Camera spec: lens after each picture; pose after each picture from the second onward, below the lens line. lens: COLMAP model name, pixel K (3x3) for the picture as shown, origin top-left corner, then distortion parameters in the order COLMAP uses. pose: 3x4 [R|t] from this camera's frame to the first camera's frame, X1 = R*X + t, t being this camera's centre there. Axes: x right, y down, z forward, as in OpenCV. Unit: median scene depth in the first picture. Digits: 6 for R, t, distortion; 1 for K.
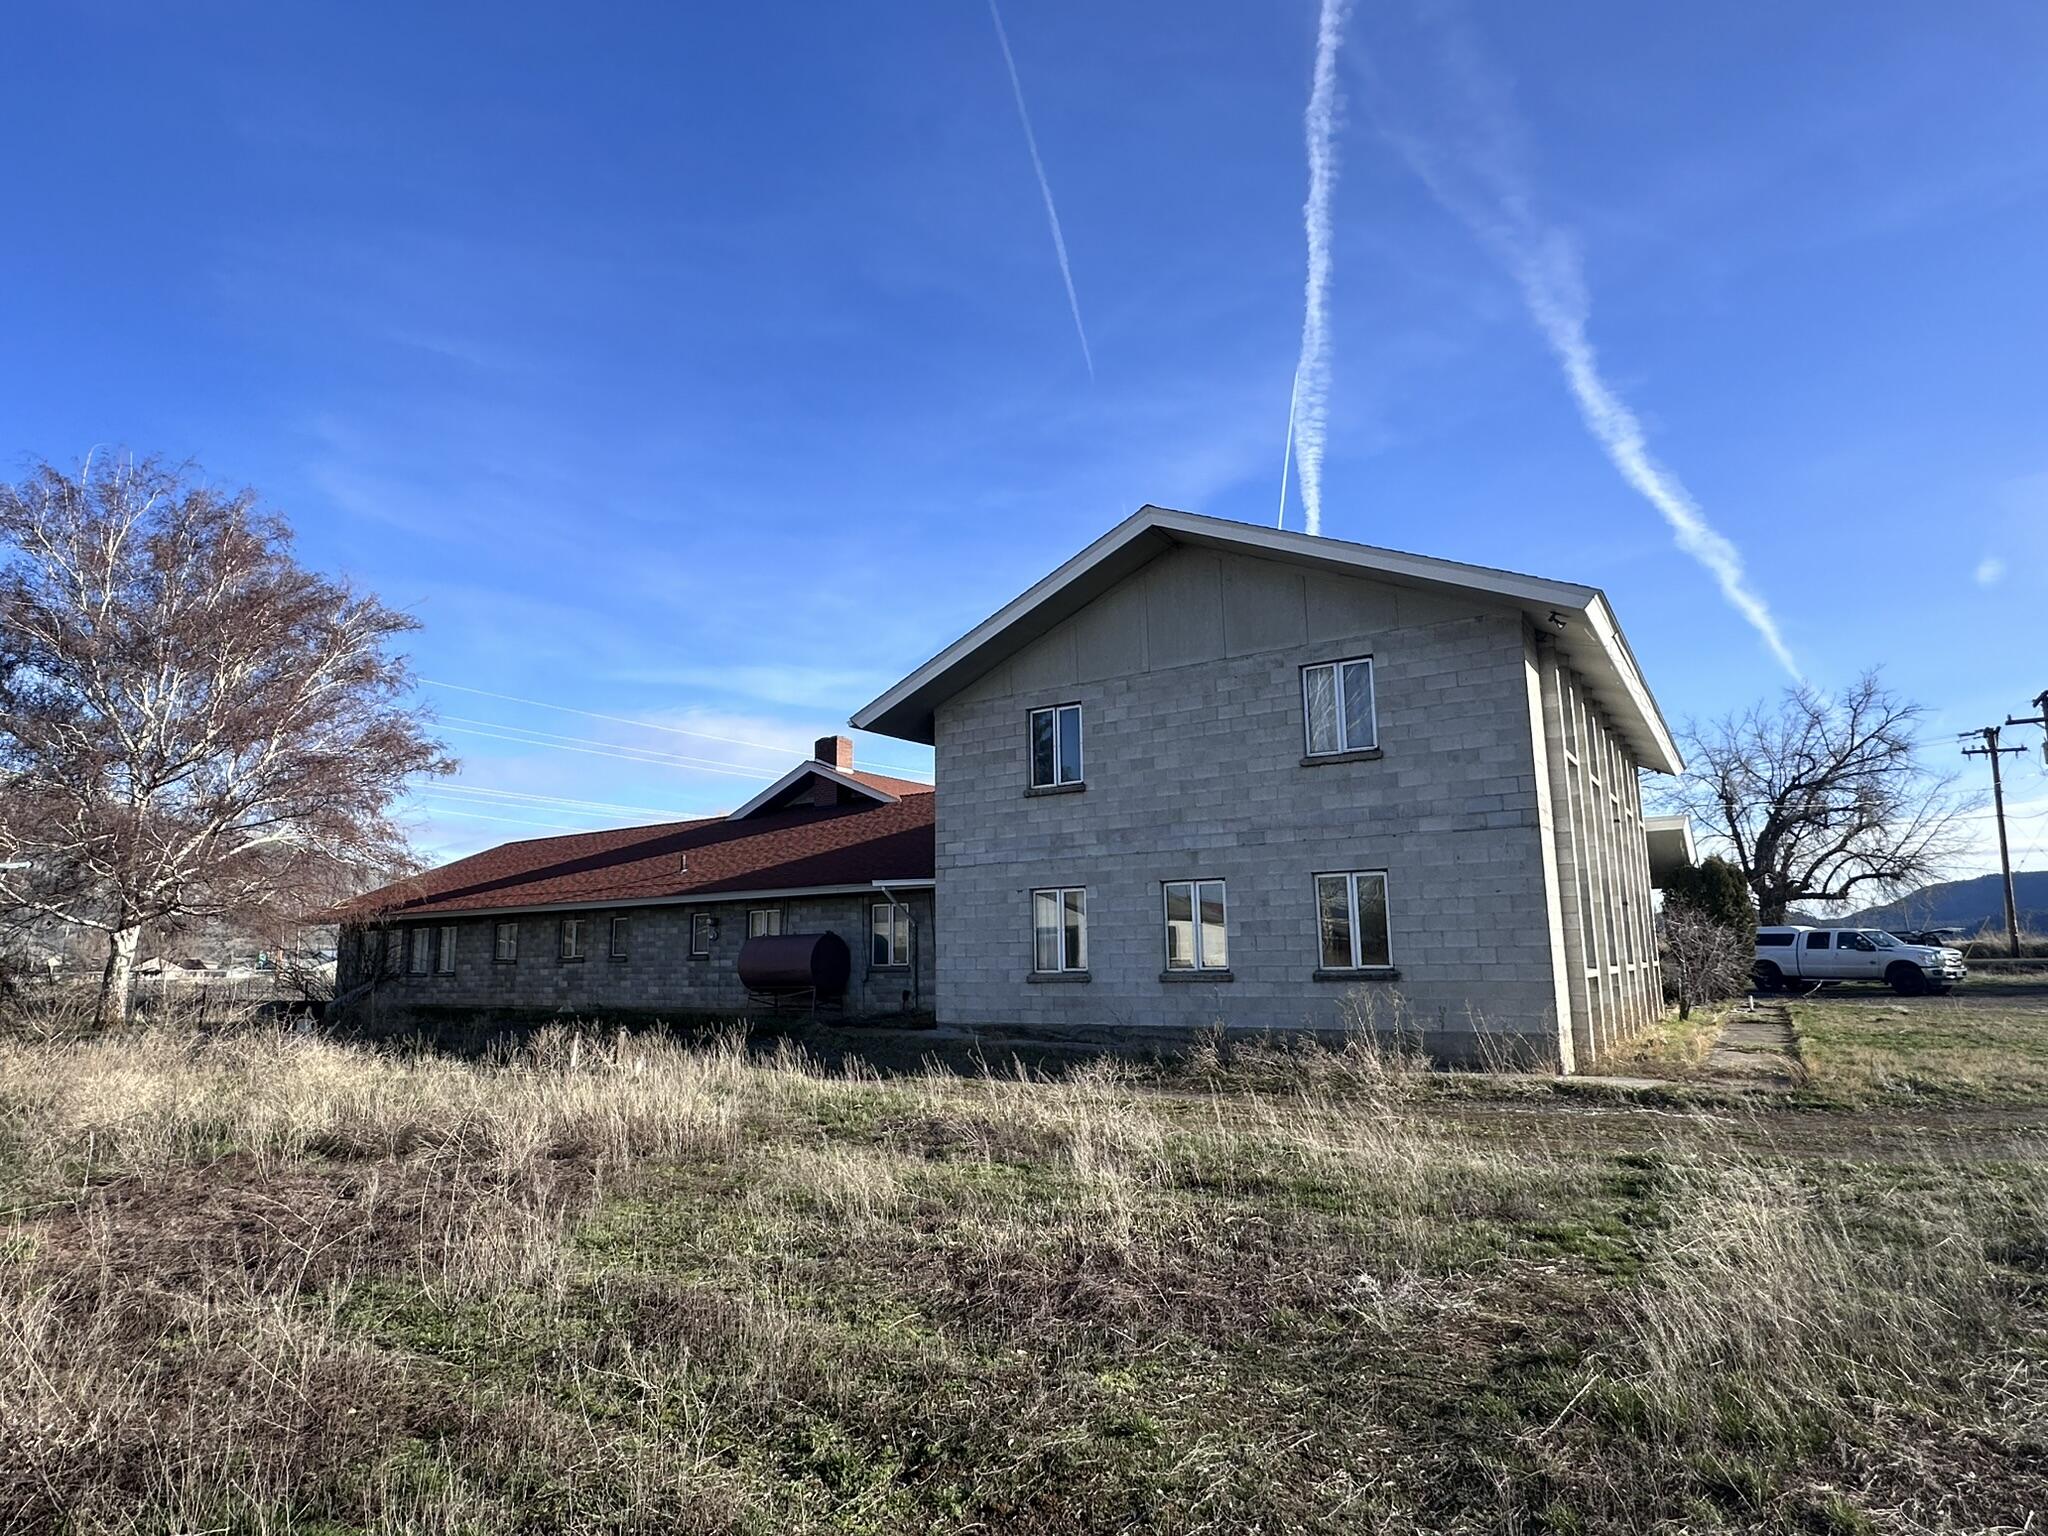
lens RADIAL K [[1135.5, 0, 1024.0], [0, 1135.5, 768.0], [0, 0, 1]] dist [-0.000566, -0.000206]
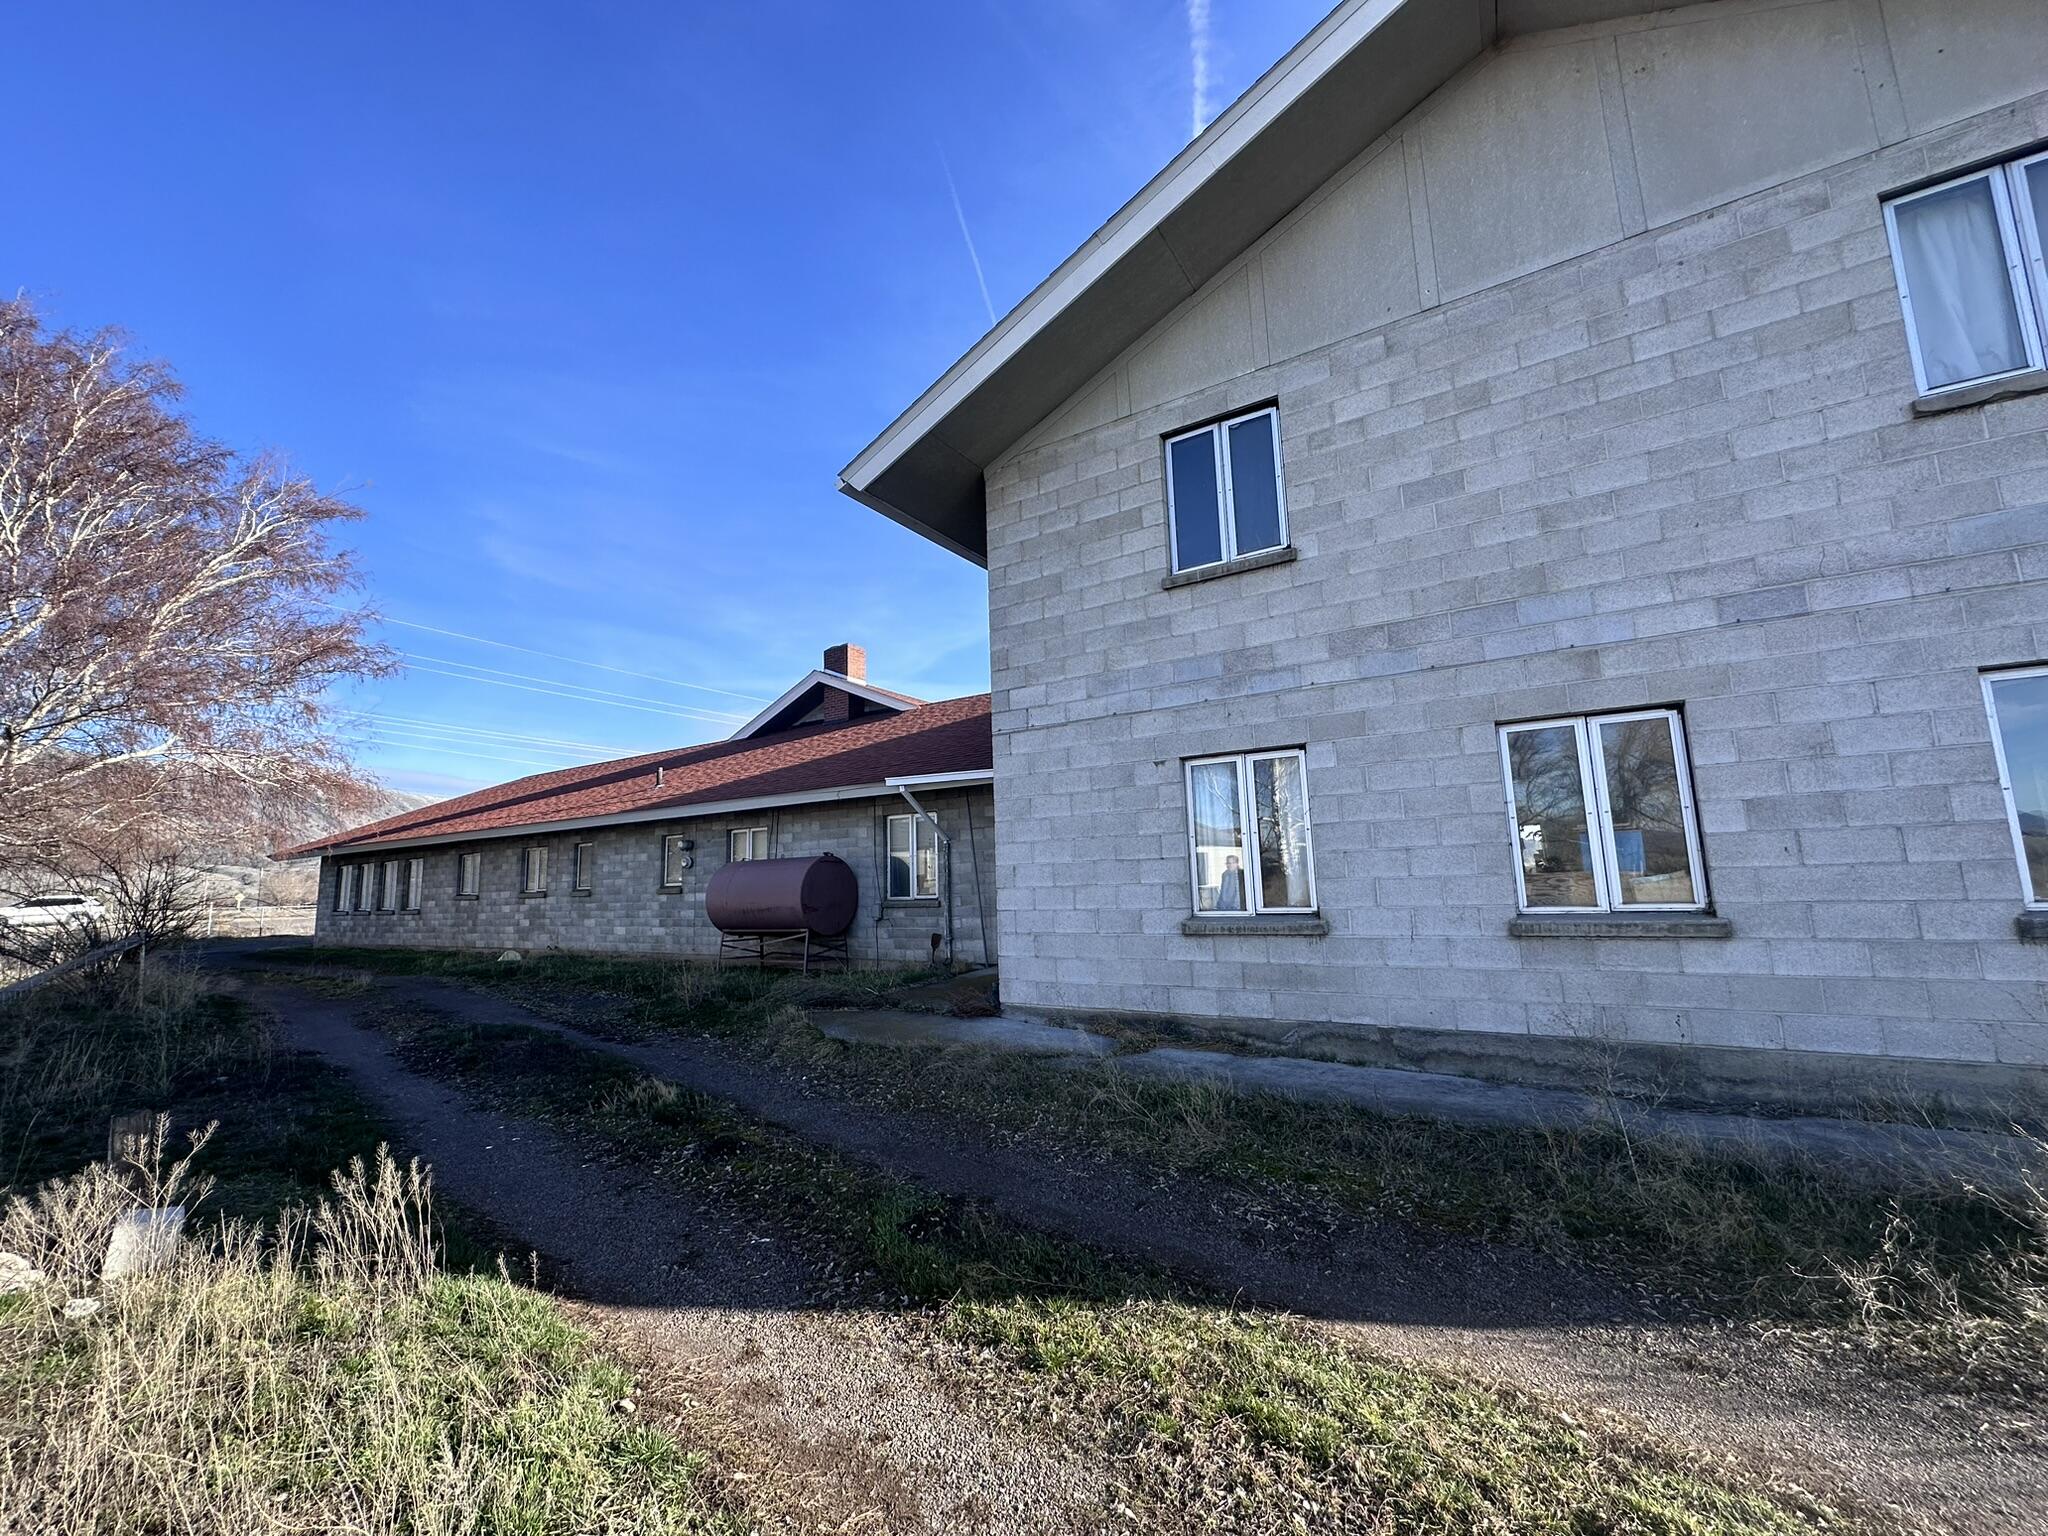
lens RADIAL K [[811.8, 0, 1024.0], [0, 811.8, 768.0], [0, 0, 1]] dist [-0.000838, -0.000031]
pose [[0.999529, -0.010924, 0.028668, -0.074927], [0.010156, 0.999589, 0.026793, 0.095576], [-0.028948, -0.026489, 0.999230, 0.594395]]
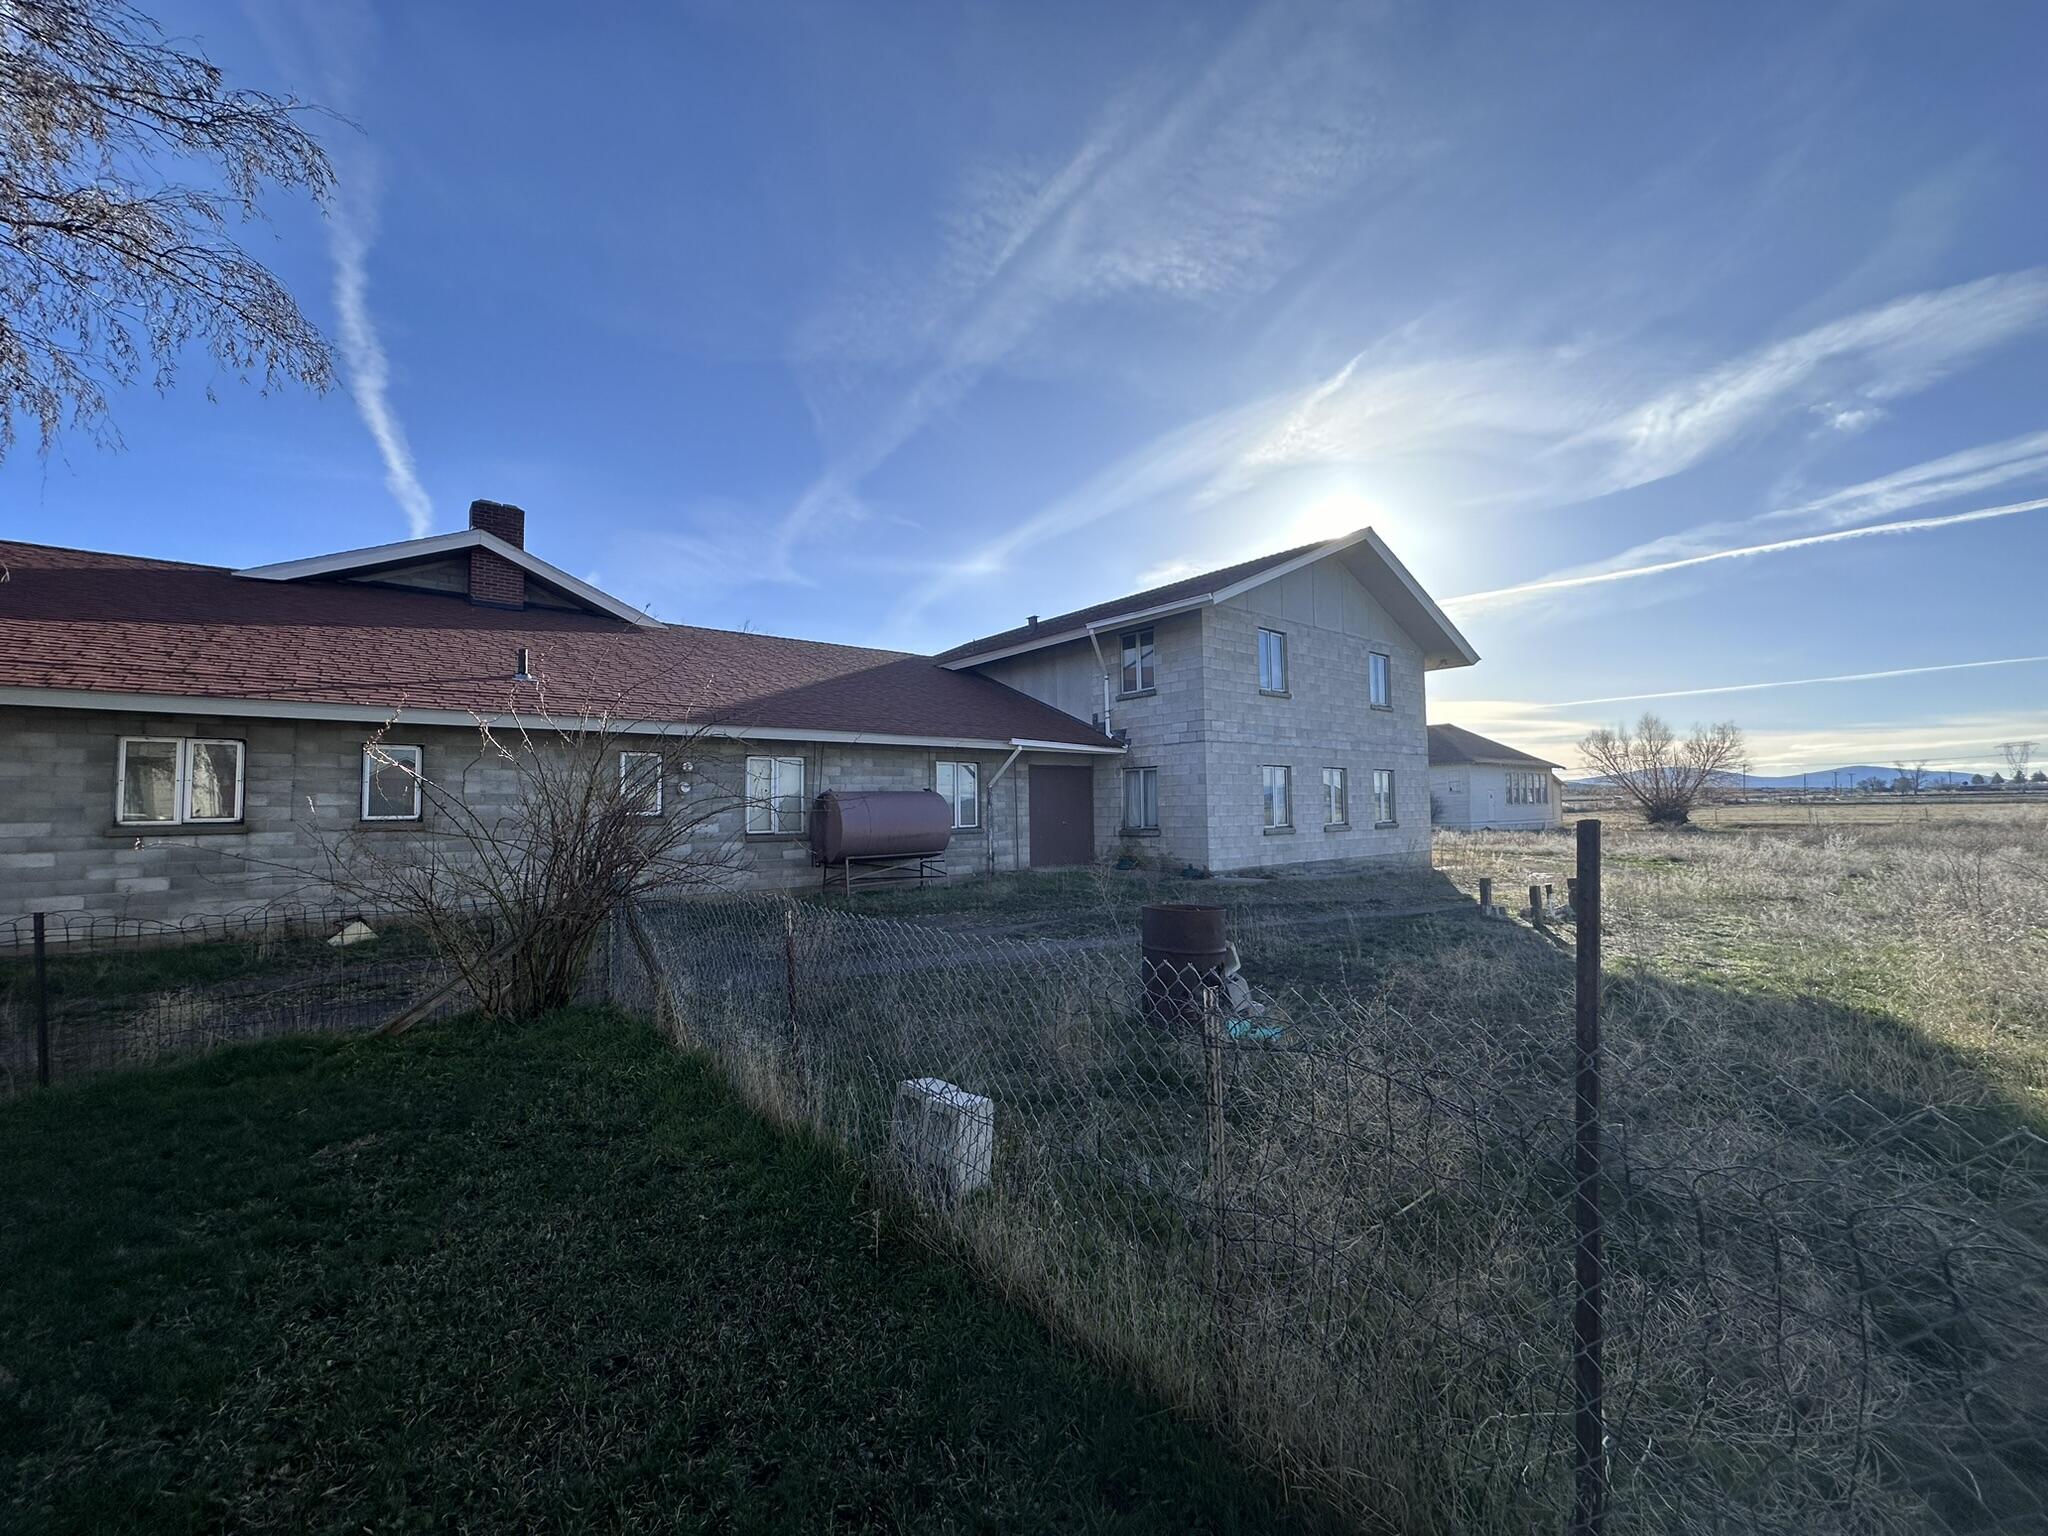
lens RADIAL K [[811.8, 0, 1024.0], [0, 811.8, 768.0], [0, 0, 1]] dist [-0.000838, -0.000031]
pose [[0.297452, 0.059293, 0.952894, -0.926923], [-0.149075, 0.988712, -0.014987, 0.157526], [-0.943027, -0.137595, 0.302933, 0.929259]]
